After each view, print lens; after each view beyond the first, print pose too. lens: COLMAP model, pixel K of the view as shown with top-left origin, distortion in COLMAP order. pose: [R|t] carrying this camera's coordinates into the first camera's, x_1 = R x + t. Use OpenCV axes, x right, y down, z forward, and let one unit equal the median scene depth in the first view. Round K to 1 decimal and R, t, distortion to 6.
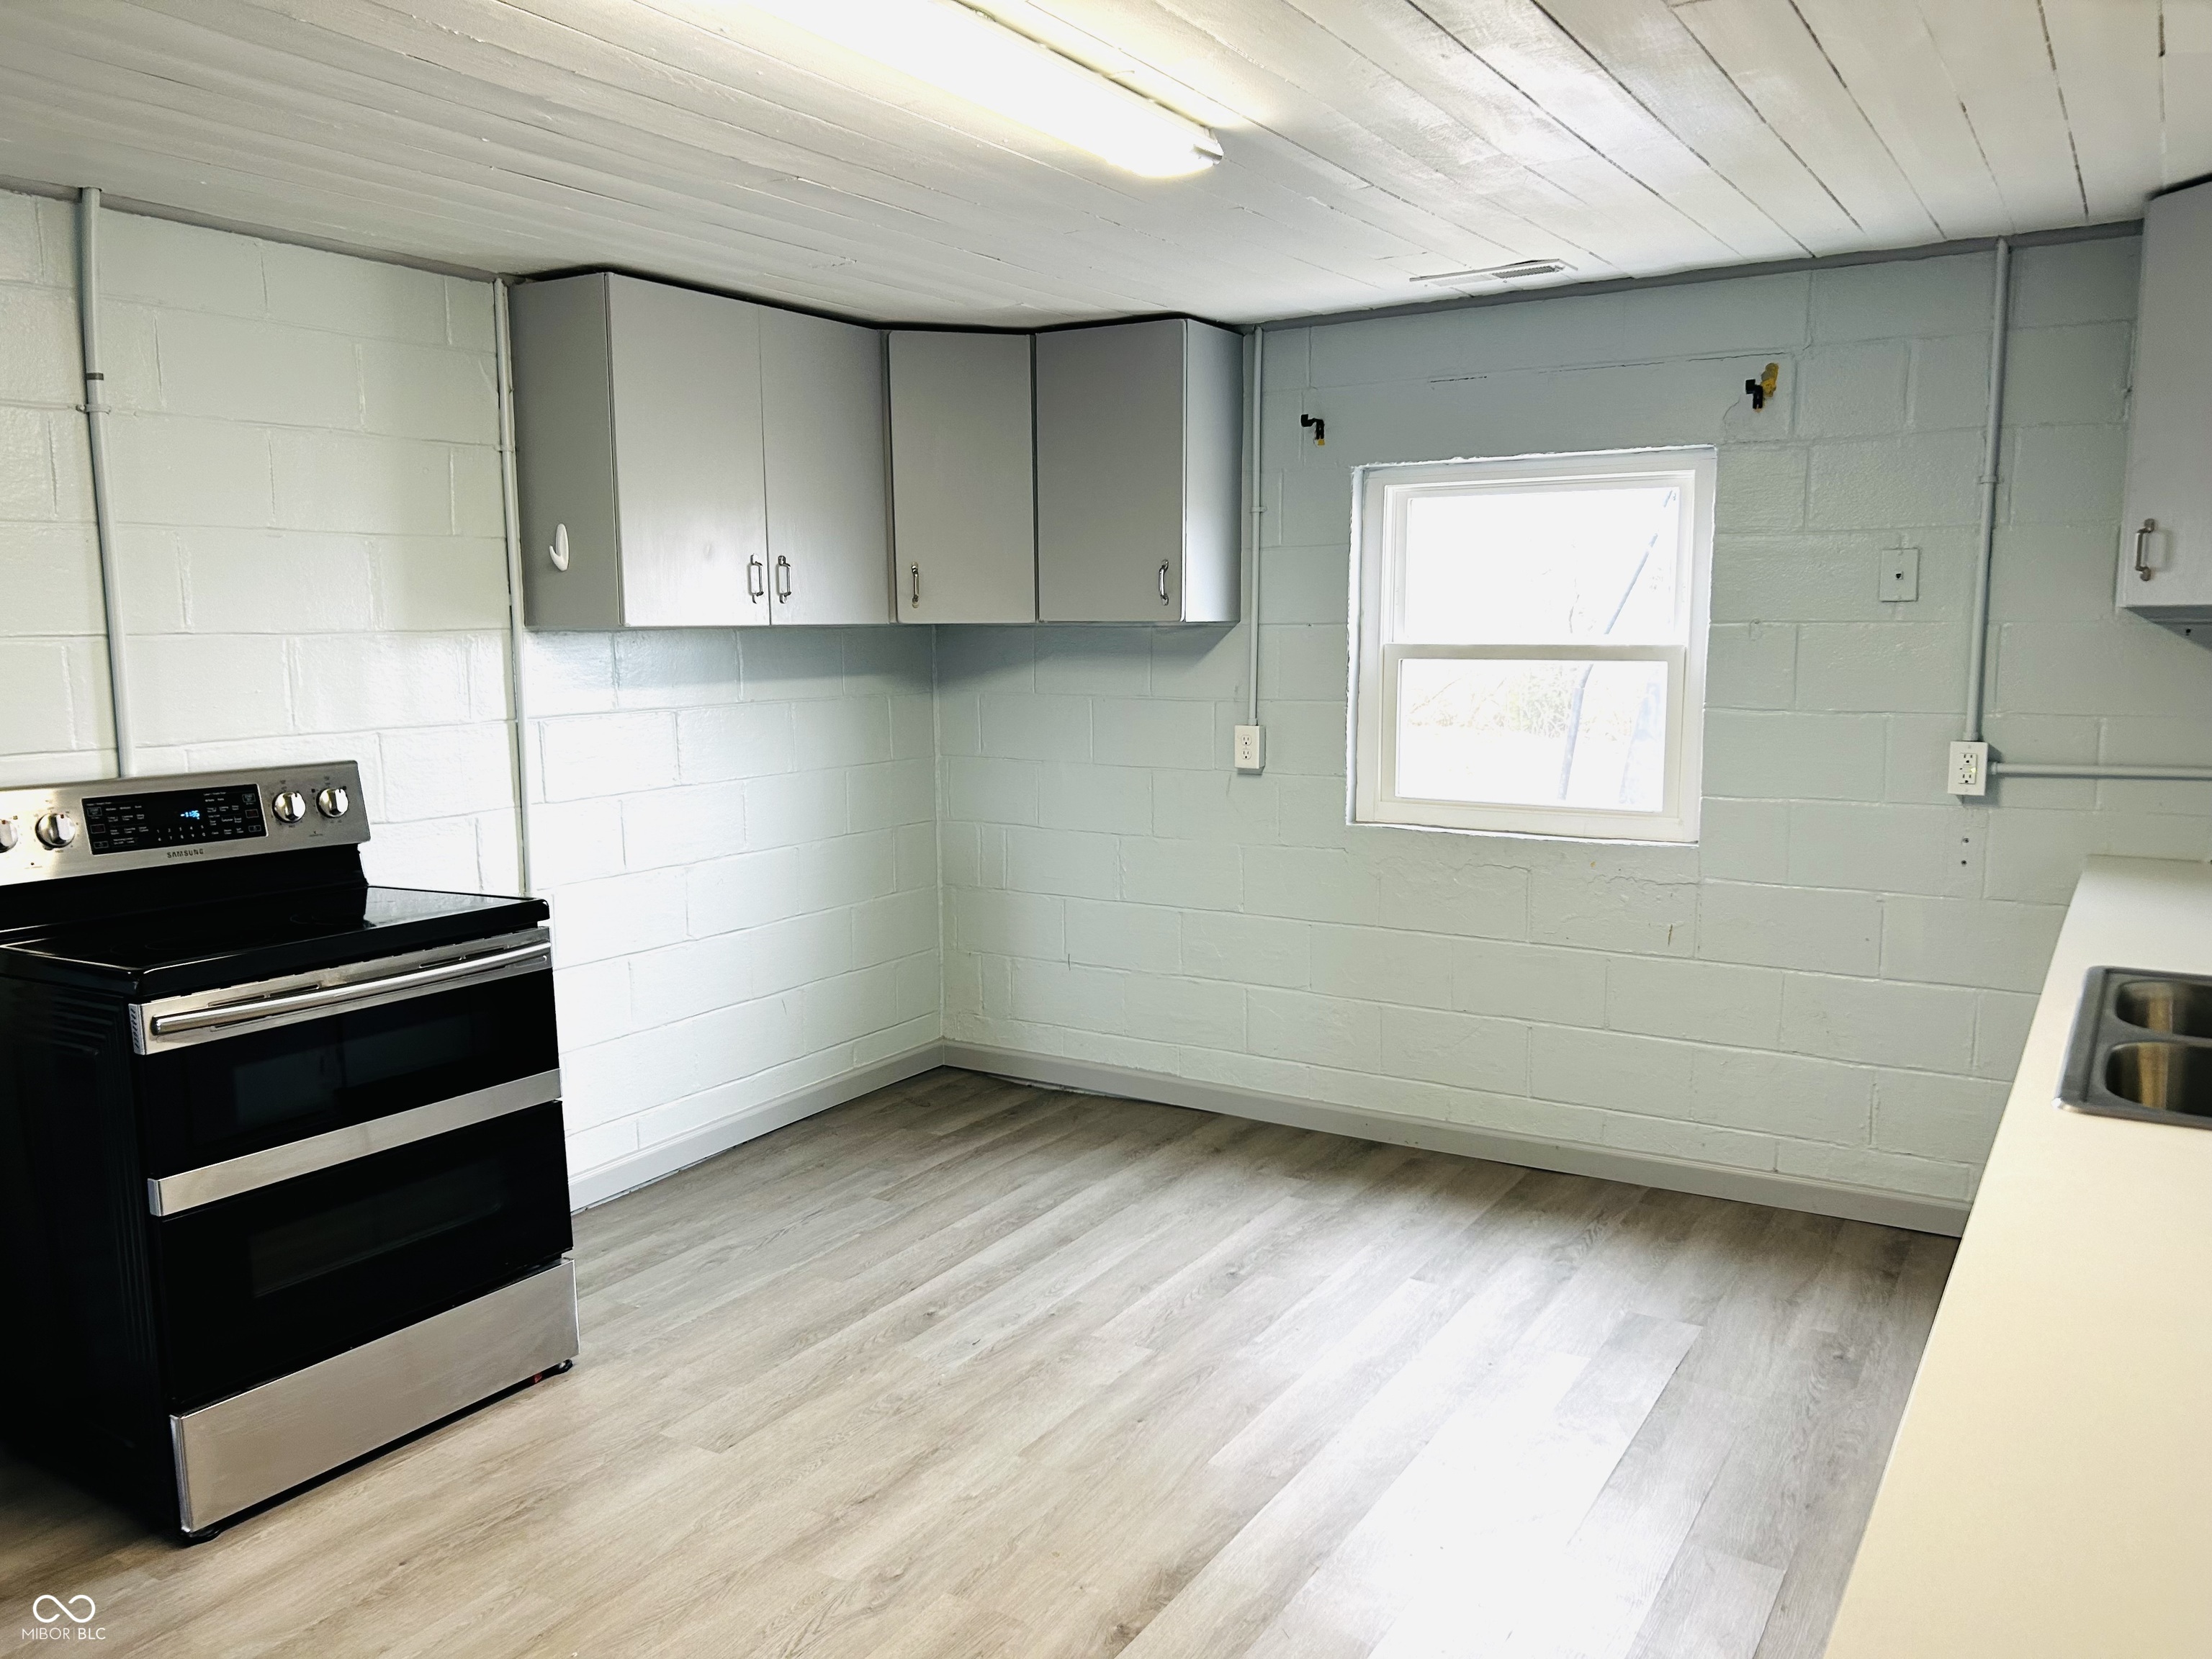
lens RADIAL K [[1675.5, 0, 1106.0], [0, 1675.5, 829.5], [0, 0, 1]] dist [0.065408, -0.000686]
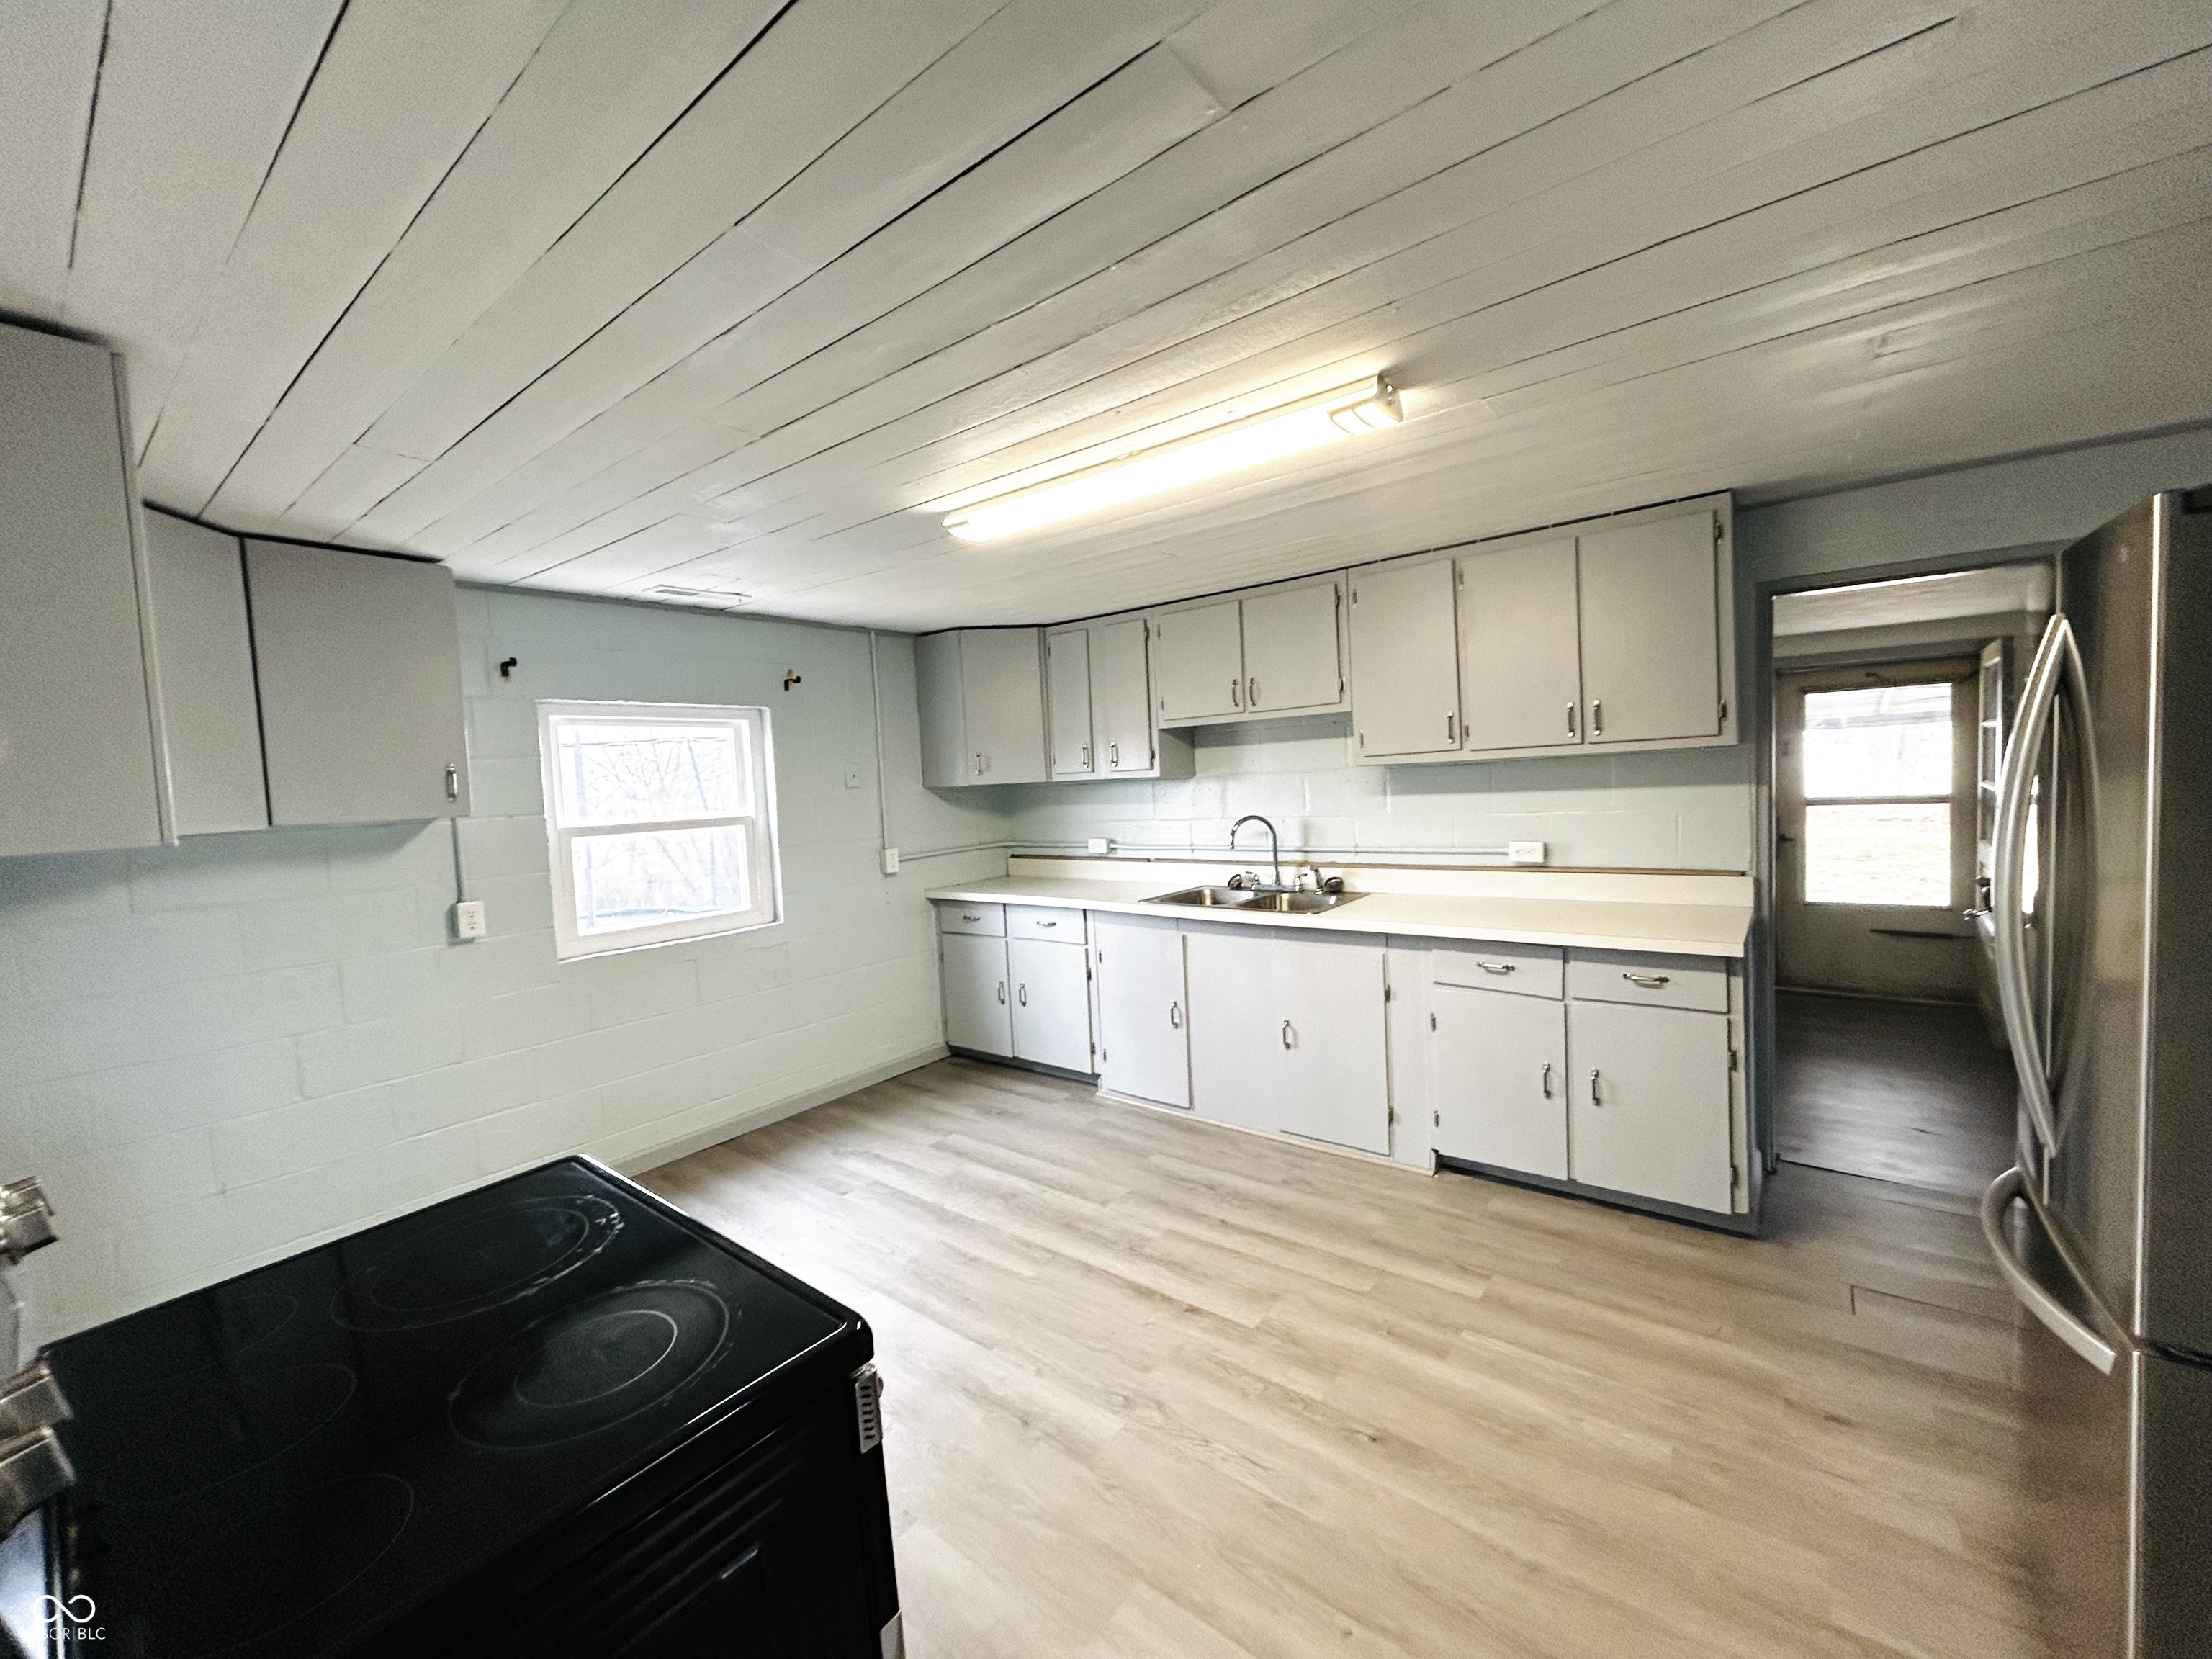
lens RADIAL K [[886.4, 0, 1106.0], [0, 886.4, 829.5], [0, 0, 1]] dist [0.002076, 0.000458]
pose [[0.108439, -0.058049, 0.992407, -0.585755], [0.180445, 0.982860, 0.037773, -0.065058], [-0.977589, 0.174978, 0.117055, 0.548797]]
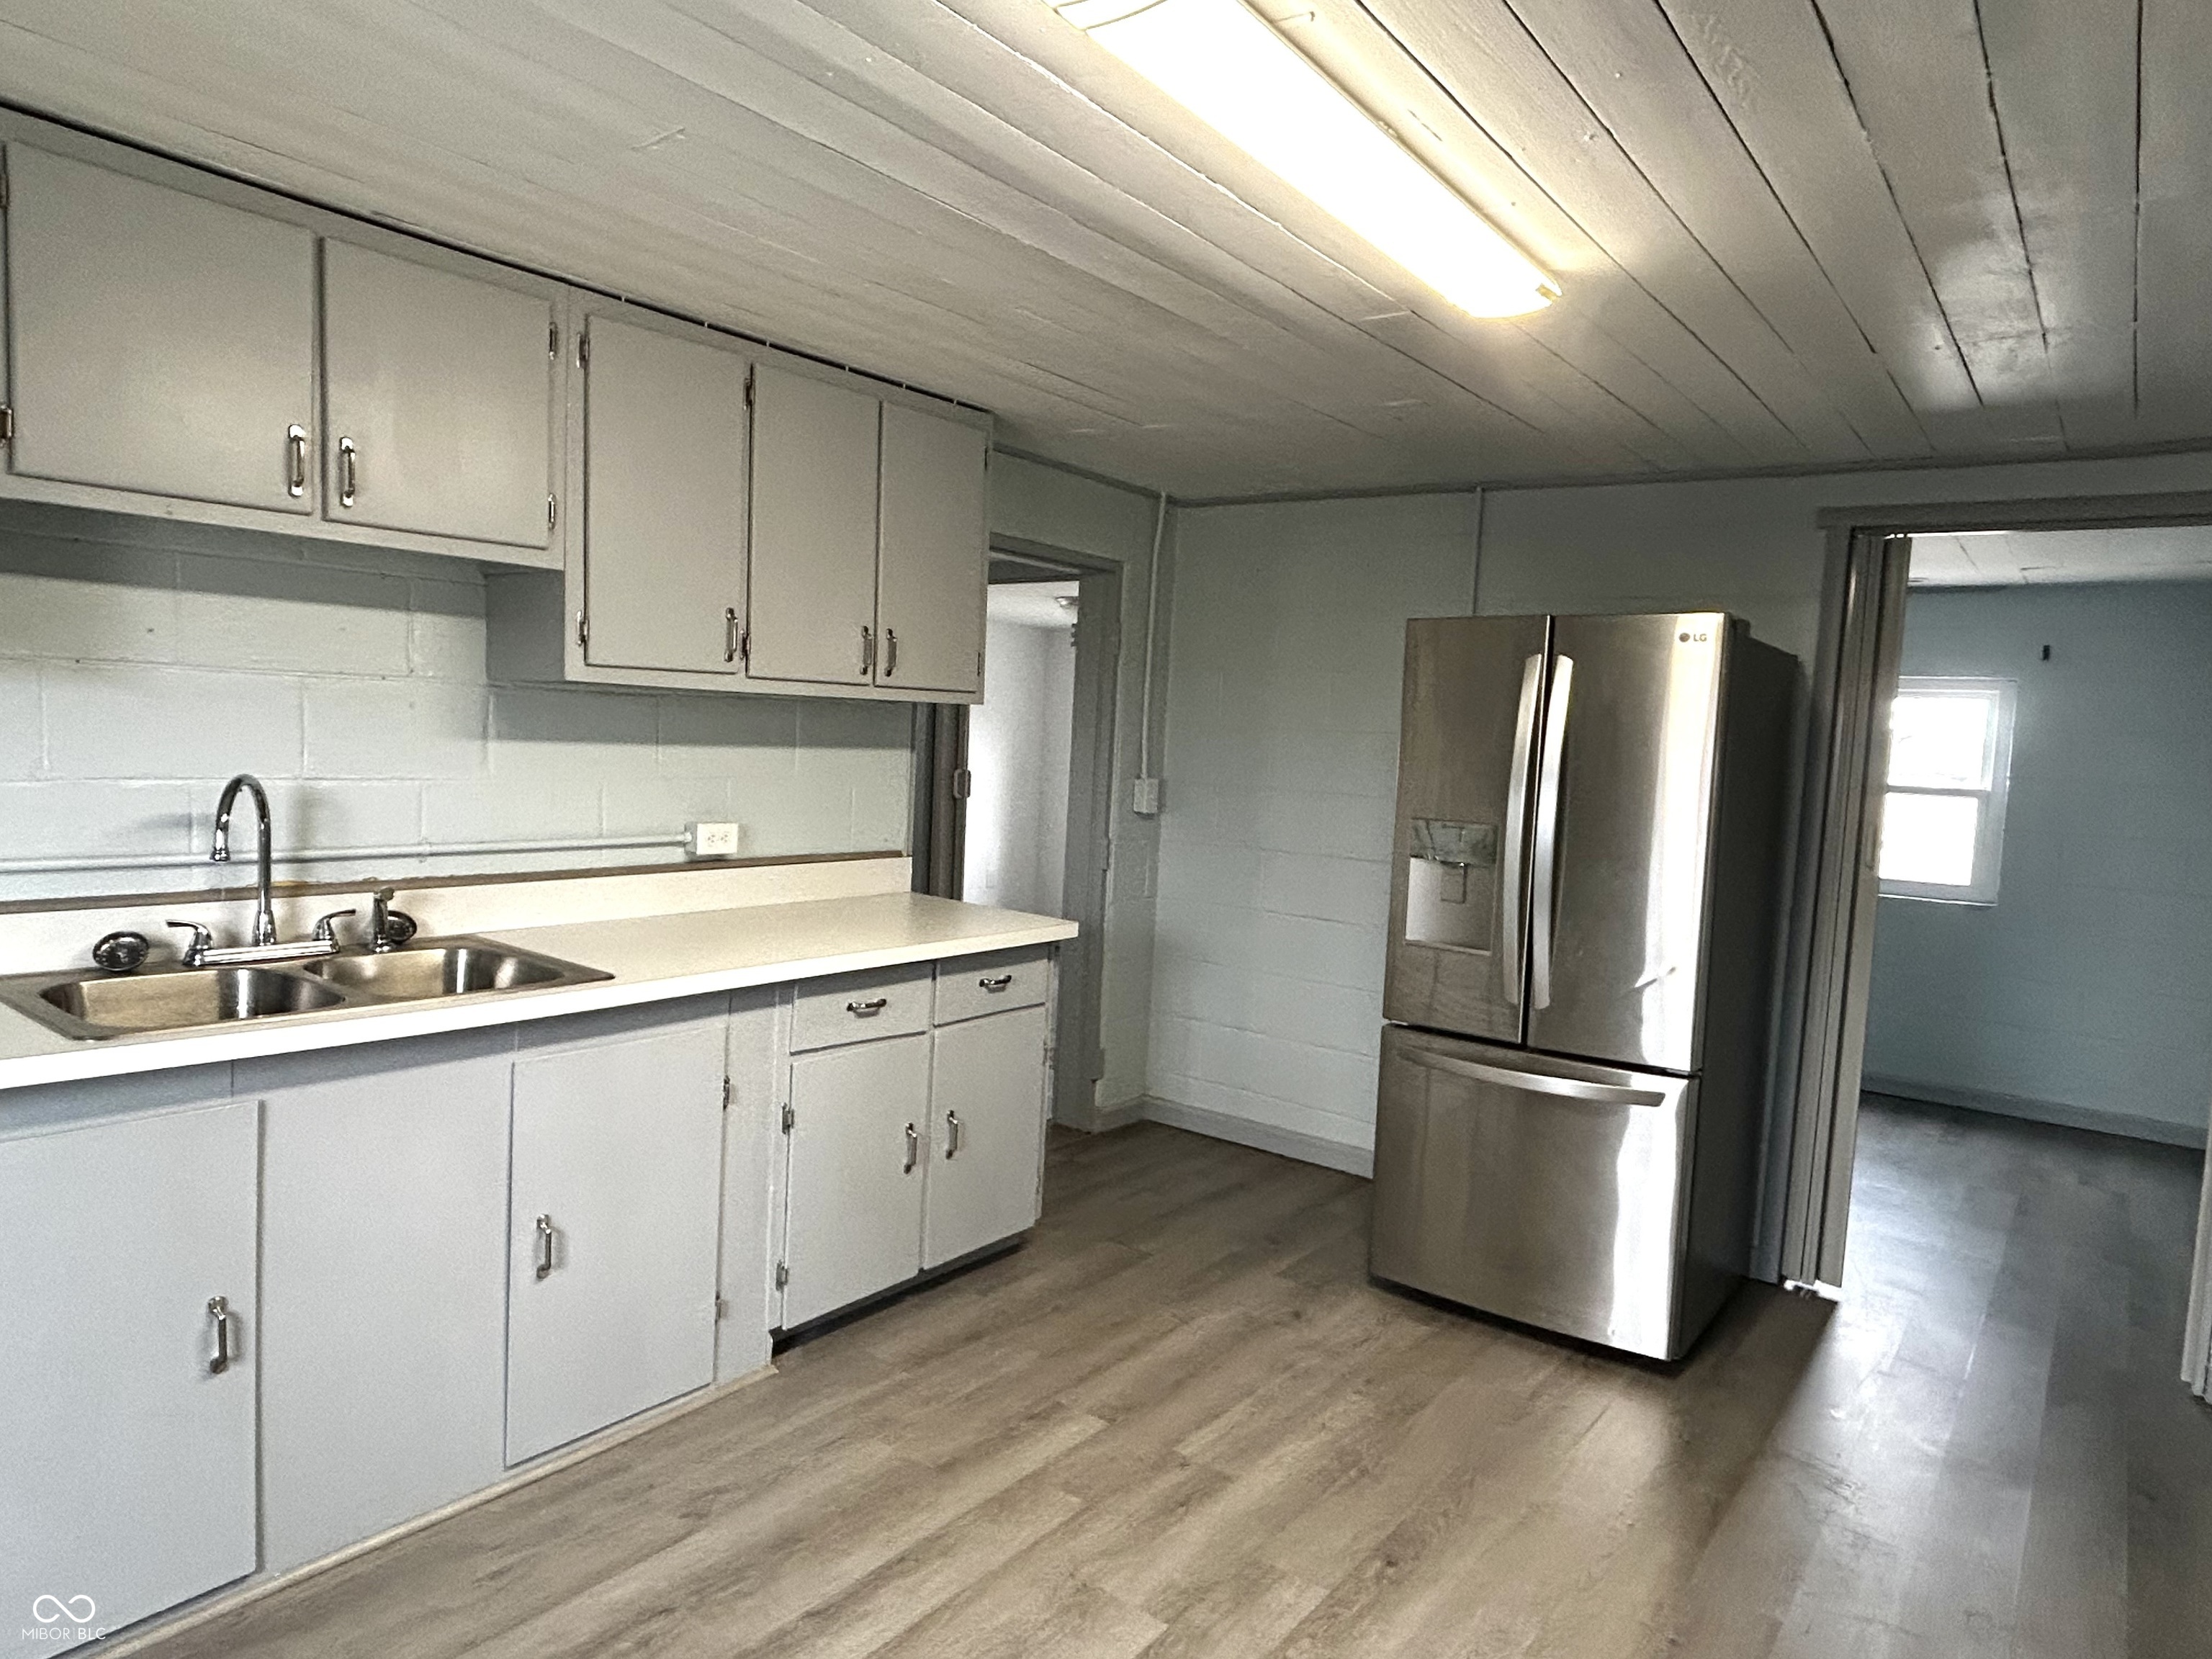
lens RADIAL K [[1341.2, 0, 1106.0], [0, 1341.2, 829.5], [0, 0, 1]] dist [-0.002062, -0.000897]
pose [[-0.994236, -0.050728, 0.094455, -0.034145], [-0.030708, 0.978812, 0.202445, -0.119220], [-0.102724, 0.198378, -0.974728, 1.030353]]
